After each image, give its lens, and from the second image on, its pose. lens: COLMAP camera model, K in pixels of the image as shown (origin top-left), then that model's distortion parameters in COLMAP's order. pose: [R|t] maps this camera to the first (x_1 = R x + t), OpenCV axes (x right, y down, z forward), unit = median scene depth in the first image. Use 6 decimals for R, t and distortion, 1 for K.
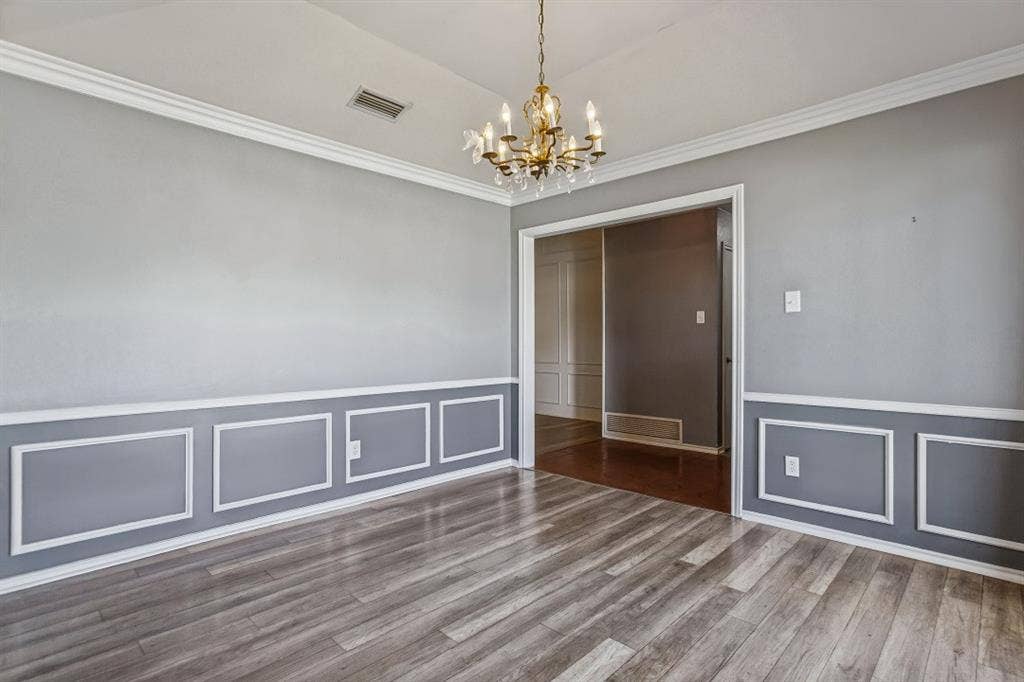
lens RADIAL K [[506.2, 0, 514.8], [0, 506.2, 341.4], [0, 0, 1]] dist [-0.003243, 0.001775]
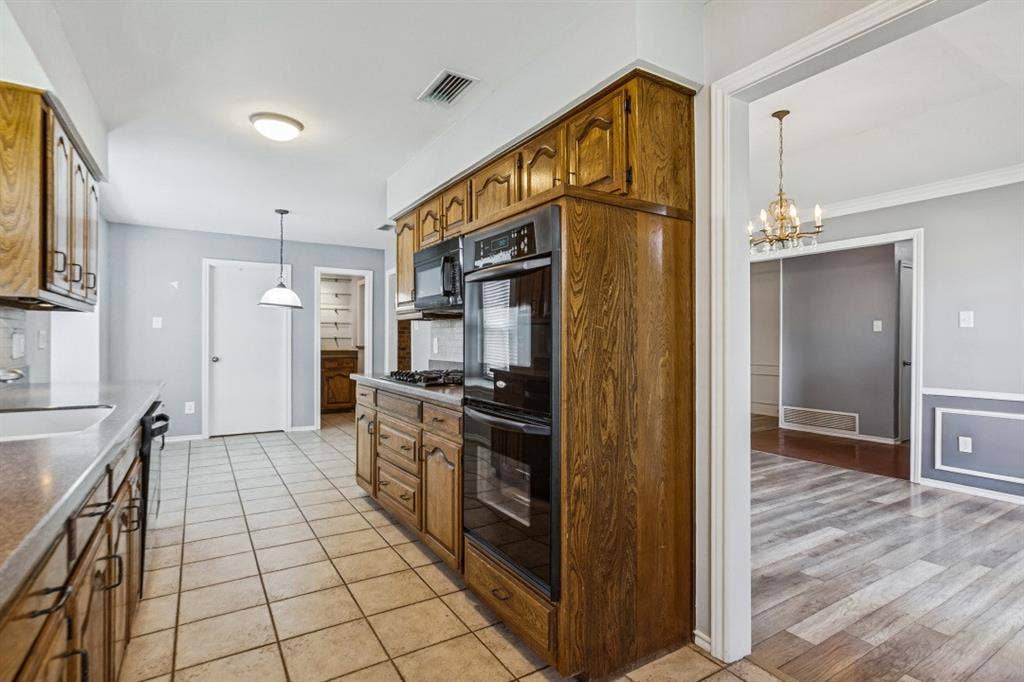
lens RADIAL K [[506.2, 0, 514.8], [0, 506.2, 341.4], [0, 0, 1]] dist [-0.003243, 0.001775]
pose [[0.969730, 0.006862, -0.244082, -0.267127], [-0.006862, 0.999976, 0.000848, -0.014038], [0.244082, 0.000853, 0.969754, -0.558921]]
